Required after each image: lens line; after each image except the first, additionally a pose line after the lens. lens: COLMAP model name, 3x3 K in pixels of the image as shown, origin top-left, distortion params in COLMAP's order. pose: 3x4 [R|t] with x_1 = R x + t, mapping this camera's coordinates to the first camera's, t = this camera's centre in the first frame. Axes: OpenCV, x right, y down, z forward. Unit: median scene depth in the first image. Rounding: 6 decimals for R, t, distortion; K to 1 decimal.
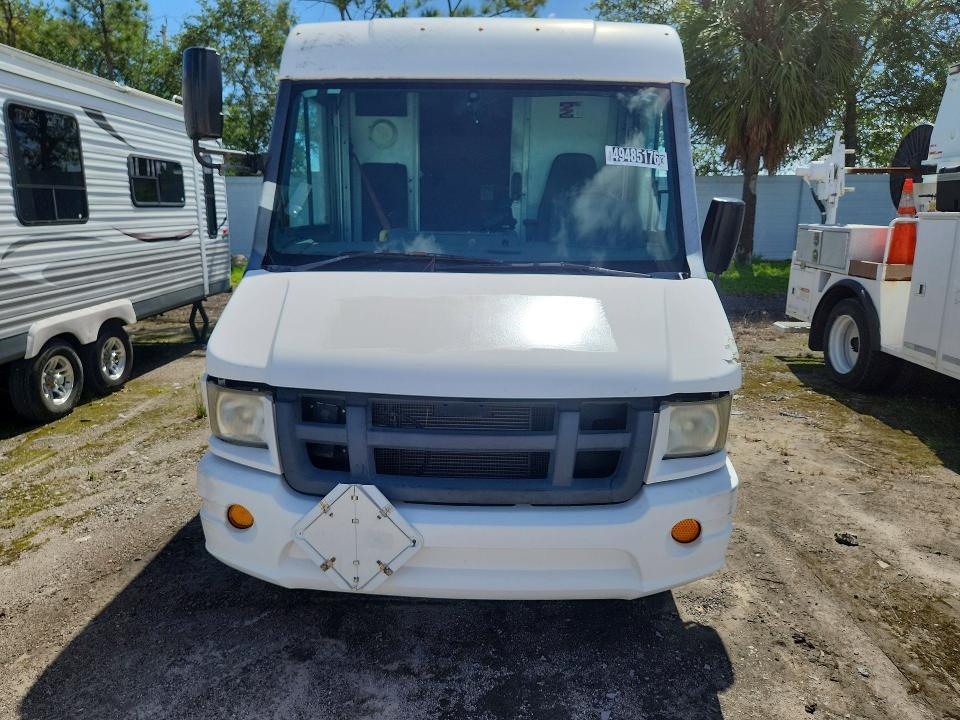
lens RADIAL K [[645.3, 0, 473.7], [0, 645.3, 357.9], [0, 0, 1]] dist [0.039743, -0.009819]
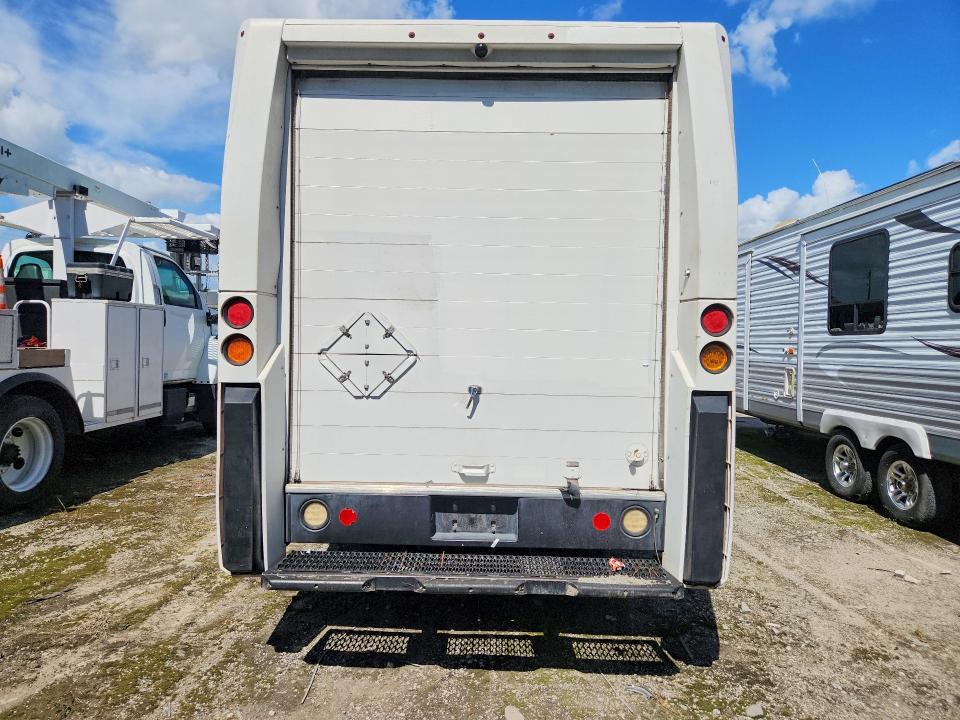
lens RADIAL K [[645.3, 0, 470.6], [0, 645.3, 354.8], [0, 0, 1]] dist [0.039743, -0.009819]
pose [[-0.999447, -0.030072, -0.014177, 0.051905], [-0.032613, 0.969642, 0.242345, -0.470094], [0.006459, 0.242673, -0.970087, 2.346566]]
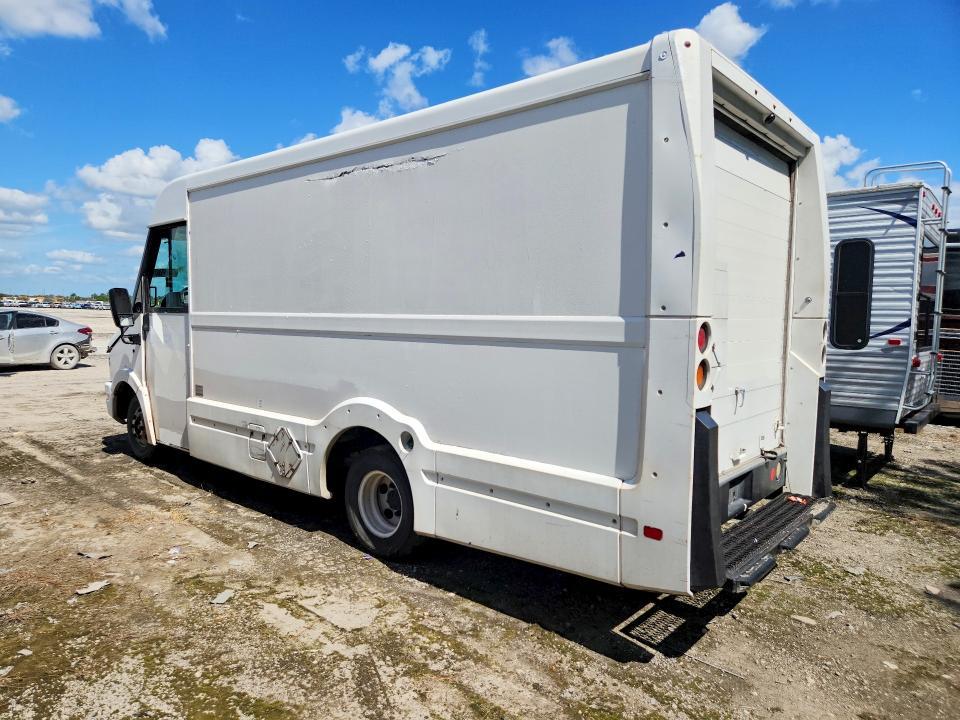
lens RADIAL K [[645.3, 0, 476.1], [0, 645.3, 360.4], [0, 0, 1]] dist [0.039743, -0.009819]
pose [[-0.625576, 0.034455, -0.779402, 0.814889], [-0.196451, 0.959876, 0.200112, -0.416835], [0.755024, 0.278299, -0.593707, 1.978550]]
